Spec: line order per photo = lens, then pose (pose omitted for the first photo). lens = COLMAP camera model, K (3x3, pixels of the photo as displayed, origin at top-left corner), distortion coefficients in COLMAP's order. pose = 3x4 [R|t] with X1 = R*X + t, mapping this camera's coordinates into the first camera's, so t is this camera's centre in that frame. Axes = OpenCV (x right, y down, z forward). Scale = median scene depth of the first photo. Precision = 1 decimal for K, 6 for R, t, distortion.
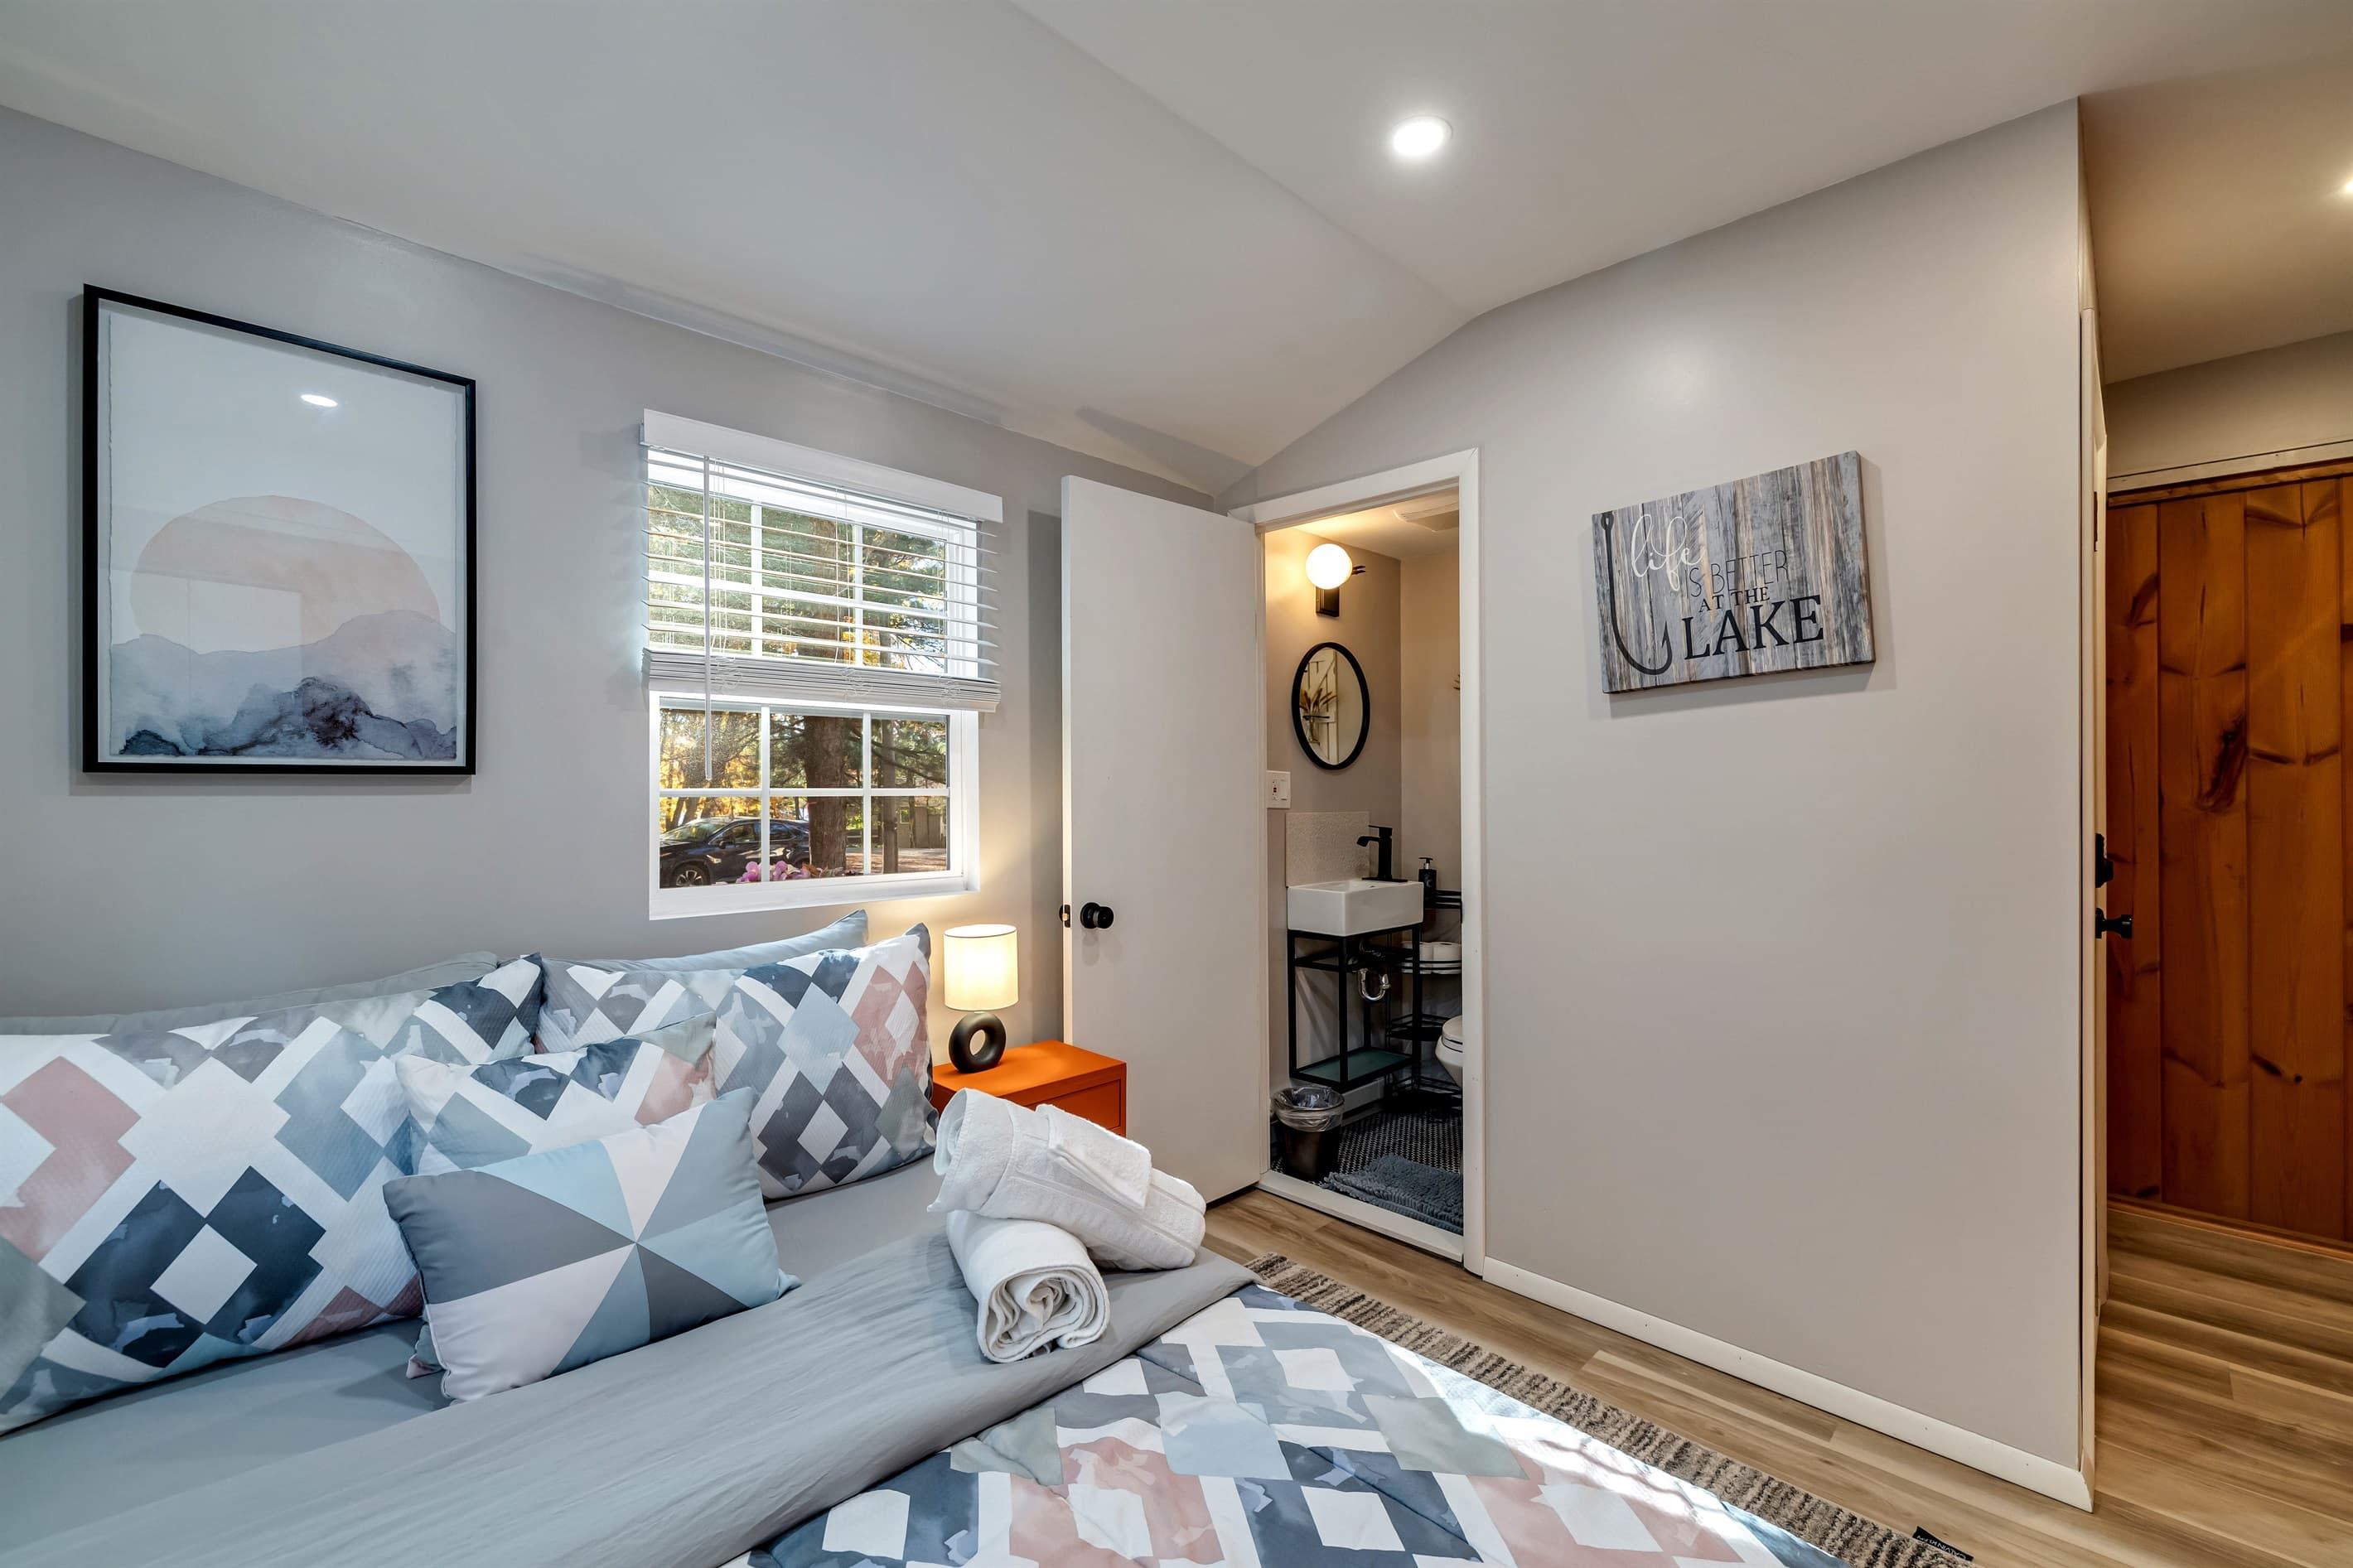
lens RADIAL K [[1010.1, 0, 1175.2], [0, 1010.1, 780.3], [0, 0, 1]] dist [-0.003862, -0.000261]
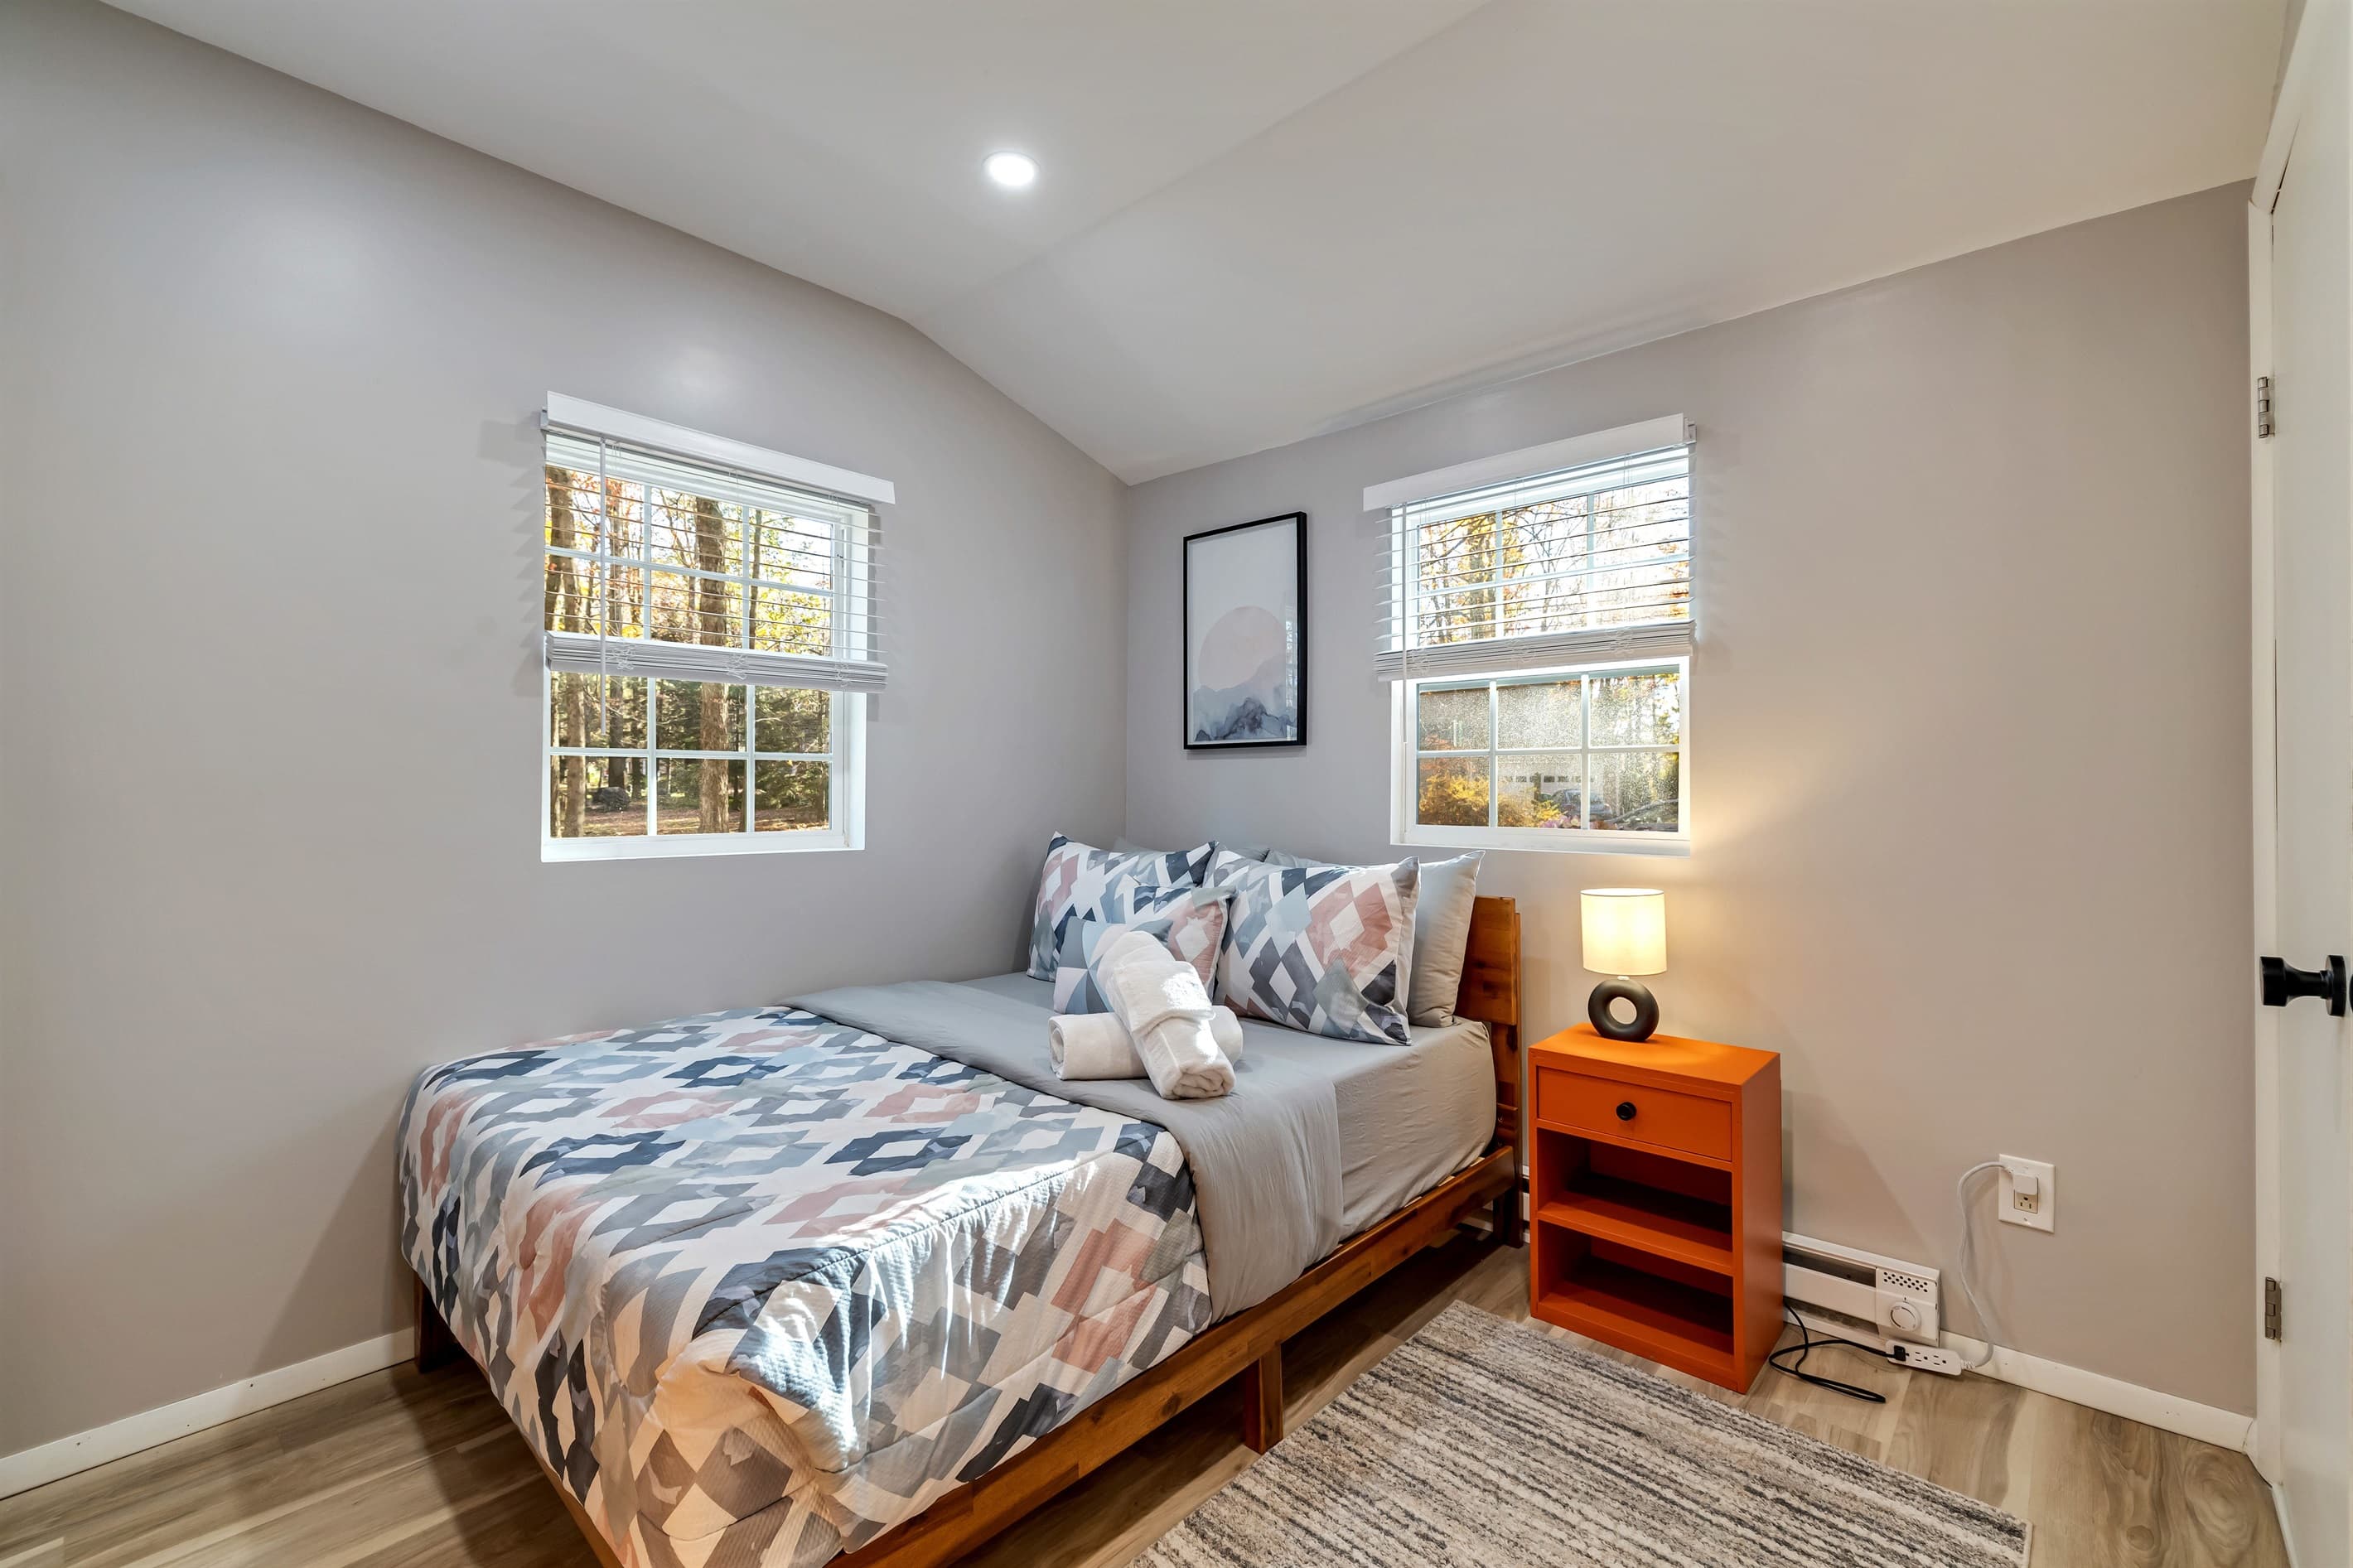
lens RADIAL K [[1010.1, 0, 1175.1], [0, 1010.1, 785.9], [0, 0, 1]] dist [-0.003862, -0.000261]
pose [[0.025955, 0.002120, -0.999661, 1.093899], [0.007522, 0.999969, 0.002316, 0.062680], [0.999635, -0.007580, 0.025938, 0.818964]]
